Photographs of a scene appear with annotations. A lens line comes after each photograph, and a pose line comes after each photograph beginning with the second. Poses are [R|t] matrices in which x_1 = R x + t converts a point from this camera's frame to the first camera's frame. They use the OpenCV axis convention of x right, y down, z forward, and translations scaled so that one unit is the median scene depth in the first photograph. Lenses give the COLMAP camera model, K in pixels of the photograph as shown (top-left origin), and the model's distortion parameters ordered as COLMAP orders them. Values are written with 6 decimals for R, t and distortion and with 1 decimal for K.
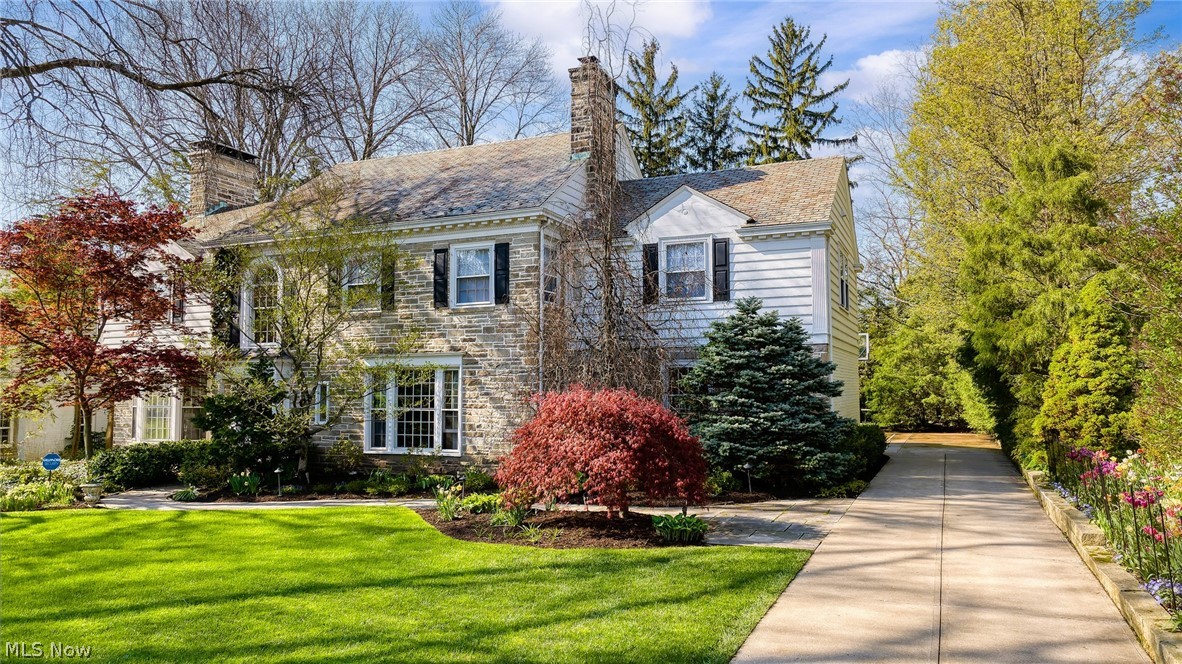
lens RADIAL K [[815.6, 0, 591.0], [0, 815.6, 332.0], [0, 0, 1]] dist [-0.002635, -0.004263]
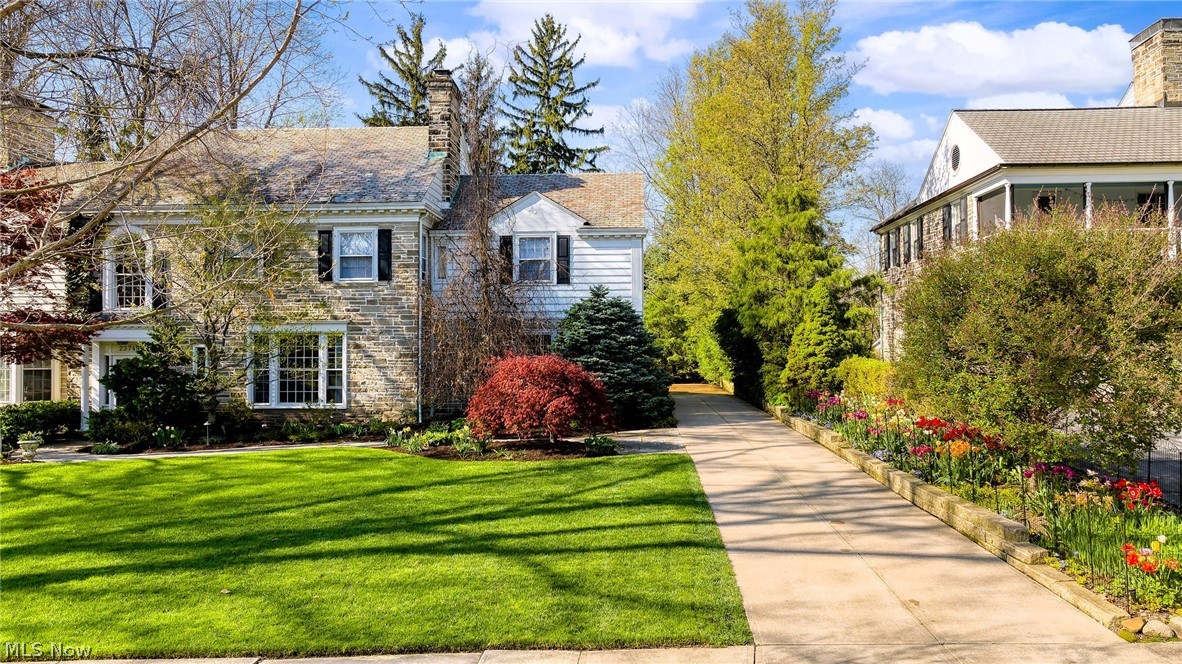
lens RADIAL K [[815.6, 0, 591.0], [0, 815.6, 332.0], [0, 0, 1]] dist [-0.002635, -0.004263]
pose [[0.936608, 0.006765, 0.350314, -0.241401], [-0.025582, 0.998466, 0.049113, -0.025493], [-0.349444, -0.054962, 0.935344, -0.222250]]
